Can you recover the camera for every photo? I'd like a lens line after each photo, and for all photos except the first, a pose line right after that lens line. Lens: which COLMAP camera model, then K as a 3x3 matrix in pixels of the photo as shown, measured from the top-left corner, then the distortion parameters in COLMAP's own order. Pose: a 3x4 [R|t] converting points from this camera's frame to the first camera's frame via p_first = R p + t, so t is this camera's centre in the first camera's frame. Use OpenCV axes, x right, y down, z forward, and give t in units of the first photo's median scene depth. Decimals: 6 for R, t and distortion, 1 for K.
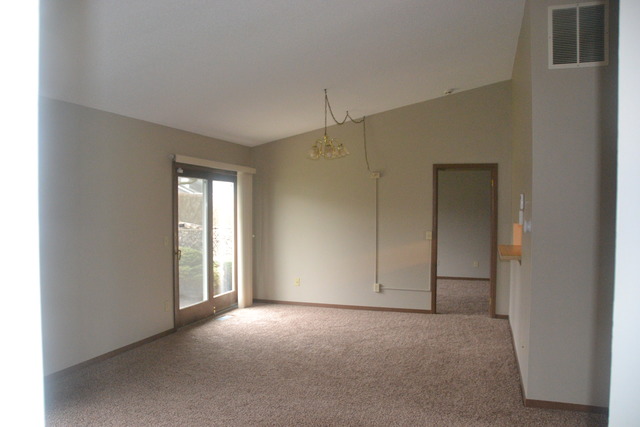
lens RADIAL K [[513.4, 0, 320.0], [0, 513.4, 213.5], [0, 0, 1]] dist [-0.139321, 0.136374]
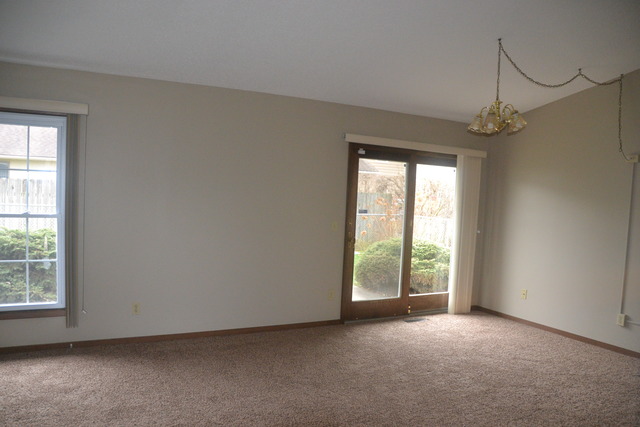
lens RADIAL K [[508.3, 0, 322.0], [0, 508.3, 220.4], [0, 0, 1]] dist [-0.161456, 0.136629]
pose [[0.734351, 0.072098, -0.674930, 0.267558], [-0.054435, 0.997396, 0.047318, 0.000244], [0.676584, 0.001992, 0.736363, 0.248013]]
